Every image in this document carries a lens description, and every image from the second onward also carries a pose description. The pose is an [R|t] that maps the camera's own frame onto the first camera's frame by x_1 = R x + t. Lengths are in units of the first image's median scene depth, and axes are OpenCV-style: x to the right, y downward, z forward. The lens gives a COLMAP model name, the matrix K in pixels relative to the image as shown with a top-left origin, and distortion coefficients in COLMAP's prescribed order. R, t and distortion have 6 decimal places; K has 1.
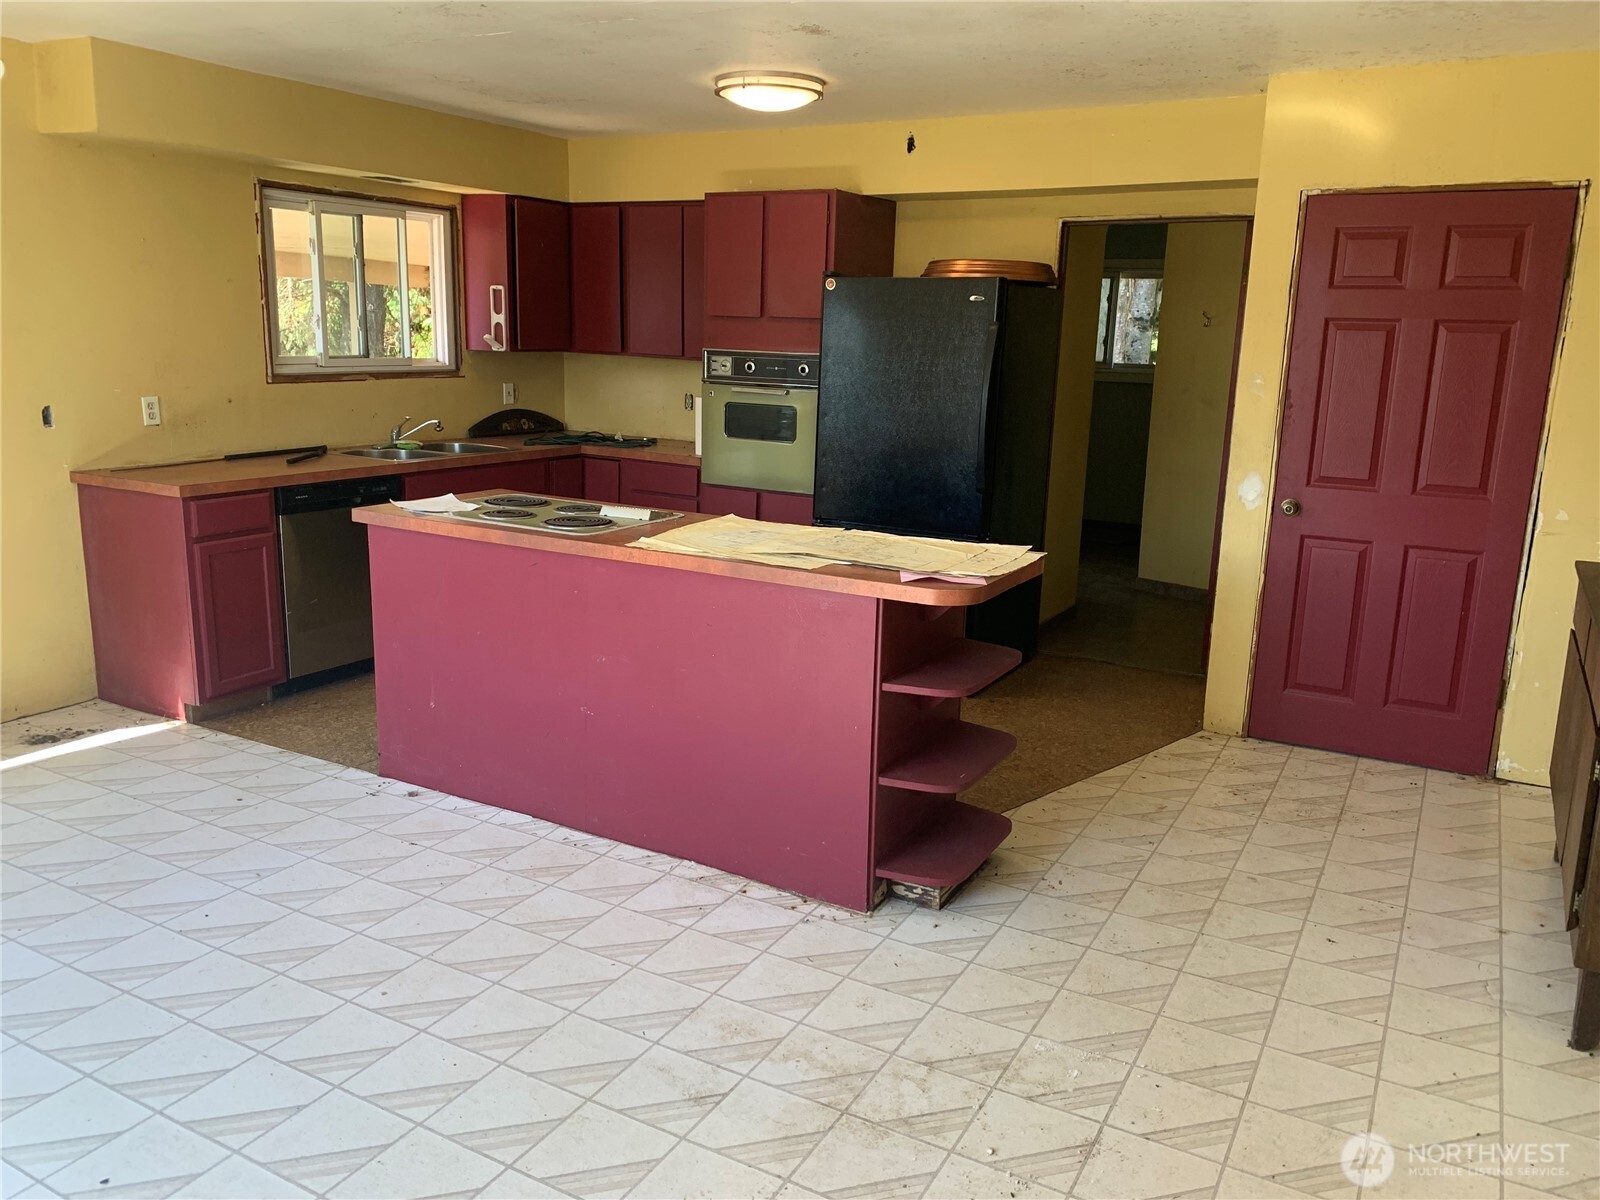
lens RADIAL K [[1223.4, 0, 807.0], [0, 1223.4, 585.8], [0, 0, 1]] dist [0.093452, -0.150173]
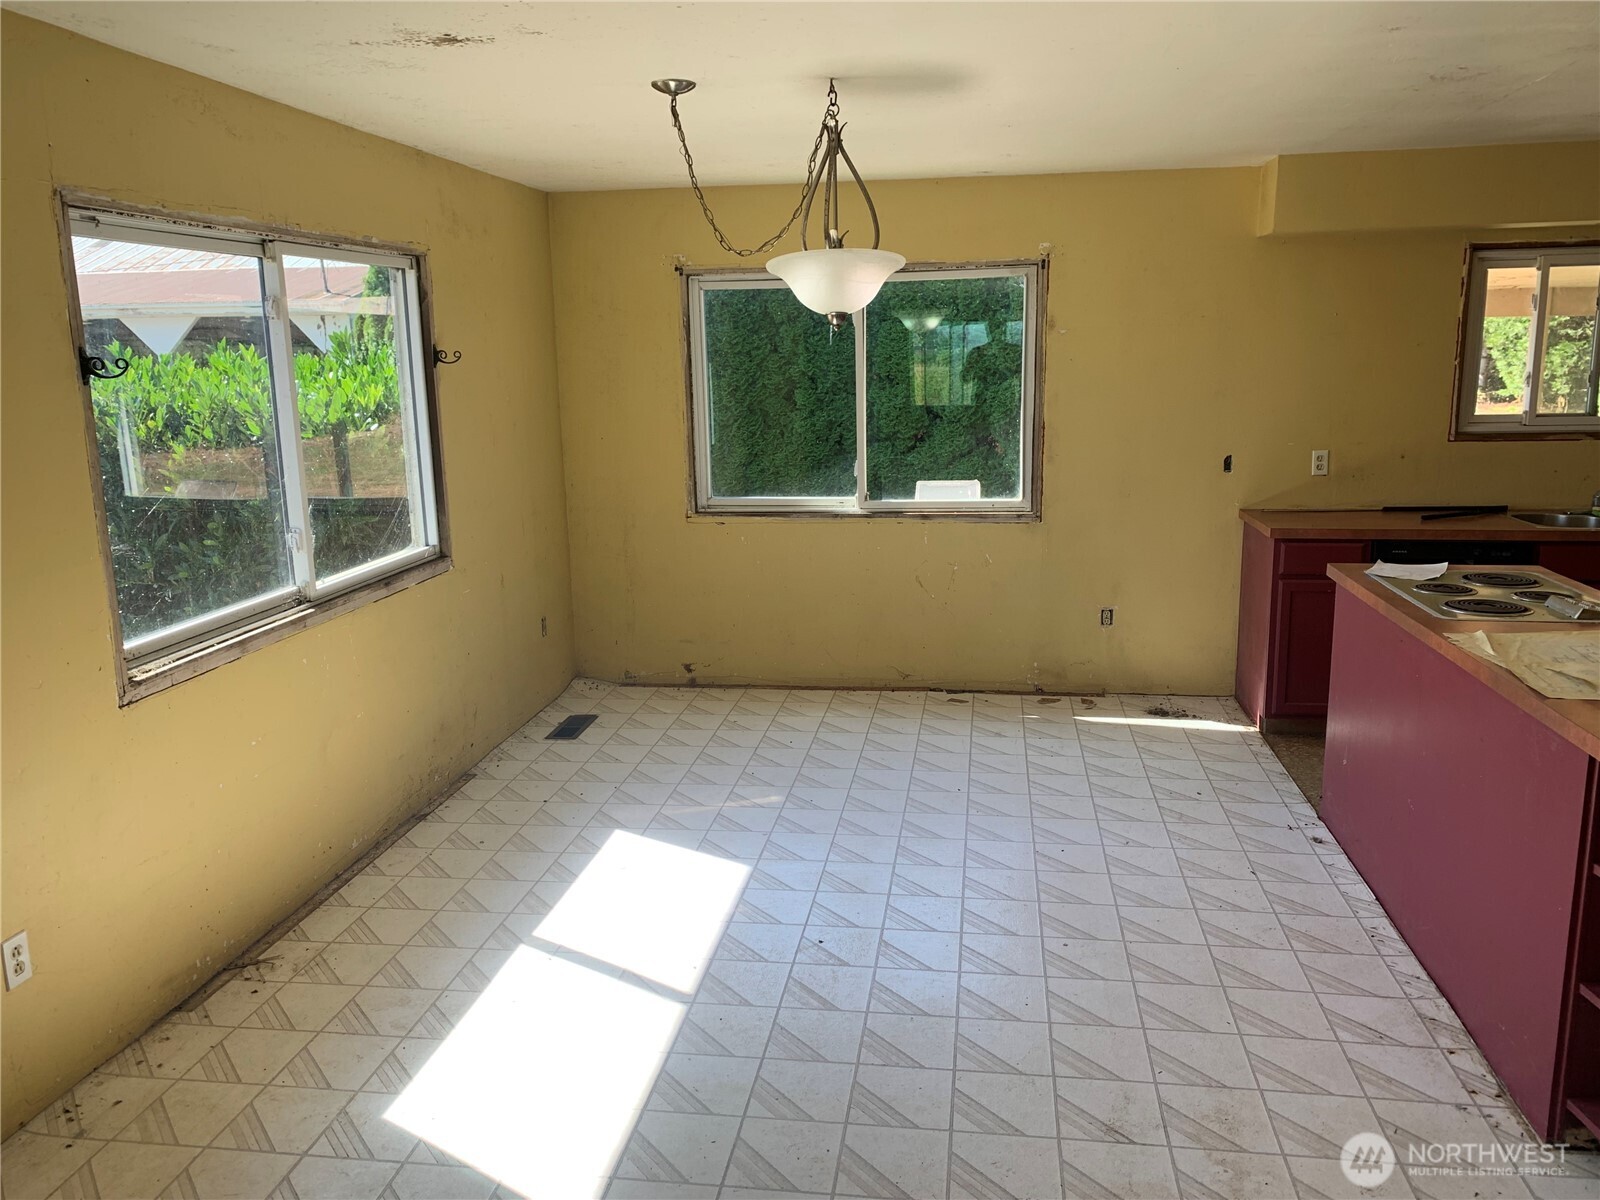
lens RADIAL K [[1242.9, 0, 803.4], [0, 1242.9, 589.2], [0, 0, 1]] dist [0.039520, -0.028467]
pose [[0.342756, 0.143410, -0.928414, 0.394041], [-0.167334, 0.981795, 0.089878, -0.050329], [0.924401, 0.124549, 0.360514, 0.157433]]
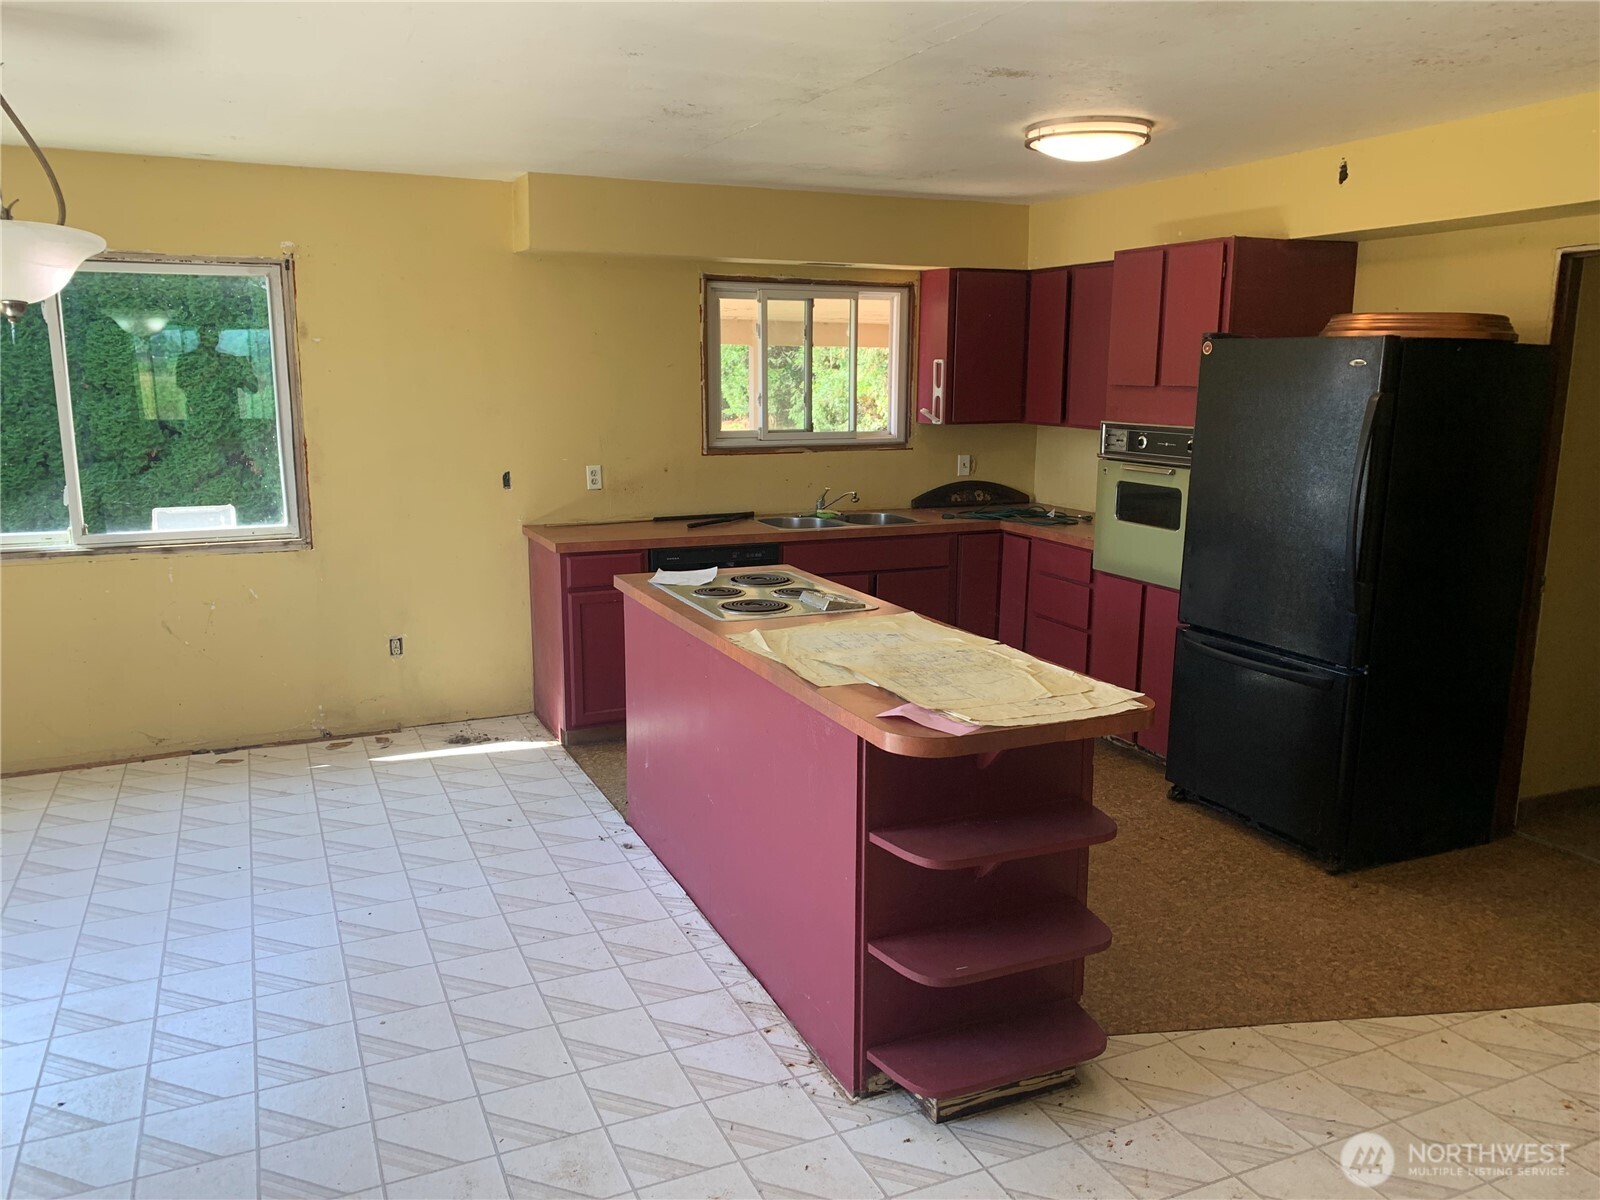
lens RADIAL K [[1220.6, 0, 822.0], [0, 1220.6, 601.2], [0, 0, 1]] dist [0.033067, -0.039620]
pose [[0.804594, 0.091027, -0.586807, 0.338562], [-0.108331, 0.994099, 0.005670, -0.053434], [0.583860, 0.059007, 0.809707, 0.190249]]
